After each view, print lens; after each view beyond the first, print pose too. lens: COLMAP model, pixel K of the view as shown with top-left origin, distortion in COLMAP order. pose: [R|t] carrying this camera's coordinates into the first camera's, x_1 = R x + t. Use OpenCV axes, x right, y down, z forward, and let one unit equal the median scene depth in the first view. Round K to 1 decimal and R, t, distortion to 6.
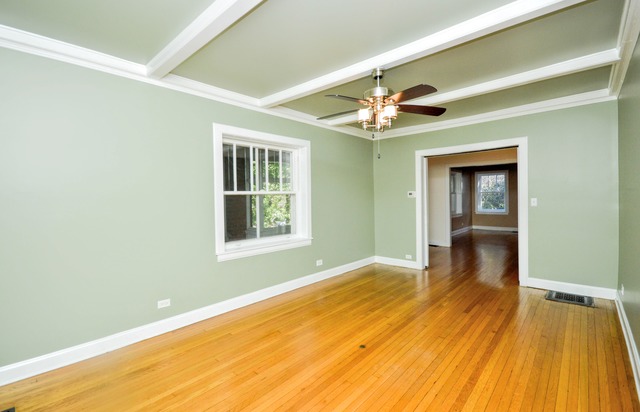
lens RADIAL K [[286.7, 0, 321.8], [0, 286.7, 205.8], [0, 0, 1]] dist [0.002697, 0.000228]
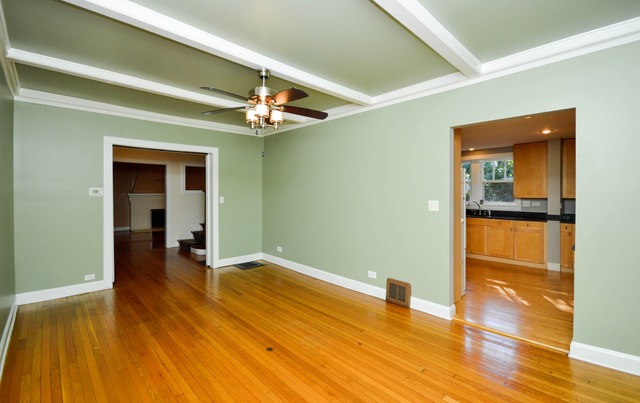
lens RADIAL K [[287.1, 0, 320.7], [0, 287.1, 197.9], [0, 0, 1]] dist [-0.002208, -0.000212]
pose [[0.062624, -0.002938, 0.998033, -0.738252], [0.030099, 0.999546, 0.001054, -0.013549], [-0.997583, 0.029974, 0.062684, 0.685808]]
